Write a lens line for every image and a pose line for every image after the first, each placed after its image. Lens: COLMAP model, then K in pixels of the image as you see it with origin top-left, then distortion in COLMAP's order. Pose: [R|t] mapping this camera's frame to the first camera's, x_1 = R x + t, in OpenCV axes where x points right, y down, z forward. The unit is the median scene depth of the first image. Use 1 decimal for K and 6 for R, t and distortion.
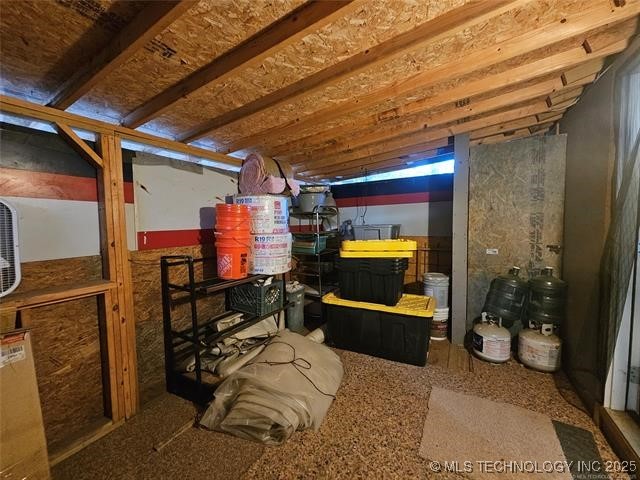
lens RADIAL K [[263.7, 0, 320.0], [0, 263.7, 240.0], [0, 0, 1]] dist [-0.001355, -0.000101]
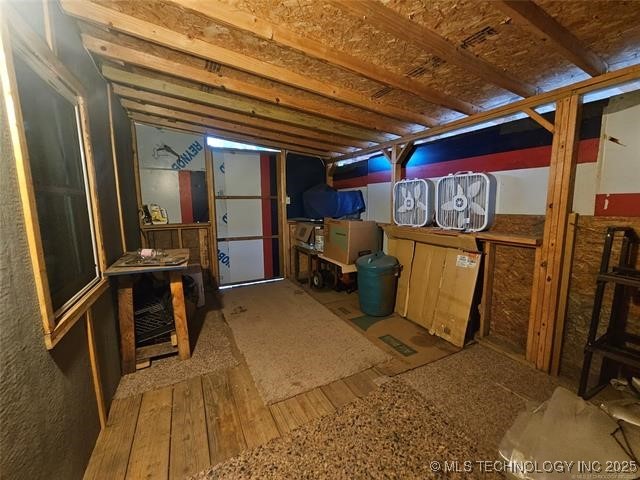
lens RADIAL K [[263.7, 0, 320.0], [0, 263.7, 240.0], [0, 0, 1]] dist [-0.001355, -0.000101]
pose [[-0.540923, 0.133036, -0.830484, 0.612147], [-0.043987, 0.981585, 0.185891, -0.003863], [0.839921, 0.137083, -0.525110, 0.774569]]
